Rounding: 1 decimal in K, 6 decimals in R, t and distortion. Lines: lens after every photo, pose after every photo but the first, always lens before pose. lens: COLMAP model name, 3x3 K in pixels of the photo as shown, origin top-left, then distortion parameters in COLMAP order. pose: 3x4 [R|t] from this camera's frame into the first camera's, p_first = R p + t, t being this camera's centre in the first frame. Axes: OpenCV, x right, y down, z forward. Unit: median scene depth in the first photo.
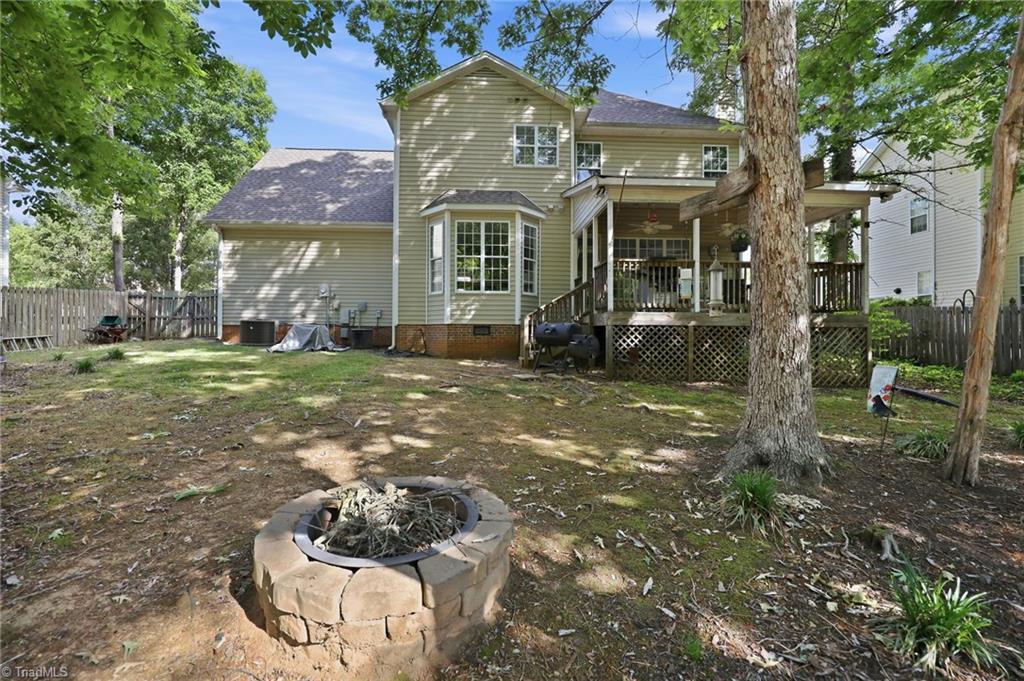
lens RADIAL K [[417.8, 0, 509.3], [0, 417.8, 333.3], [0, 0, 1]] dist [-0.001970, -0.000198]
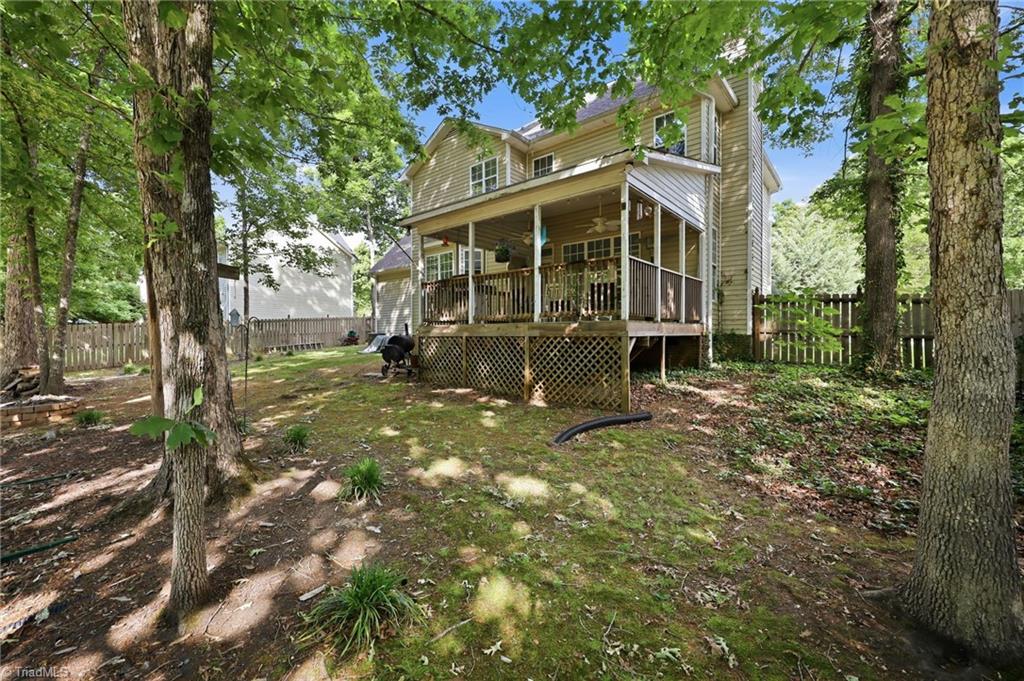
lens RADIAL K [[417.8, 0, 506.5], [0, 417.8, 343.9], [0, 0, 1]] dist [-0.001970, -0.000198]
pose [[0.732402, 0.001449, -0.680871, 0.927236], [0.008739, 0.999895, 0.011528, -0.007623], [0.680817, -0.014393, 0.732313, 0.198629]]
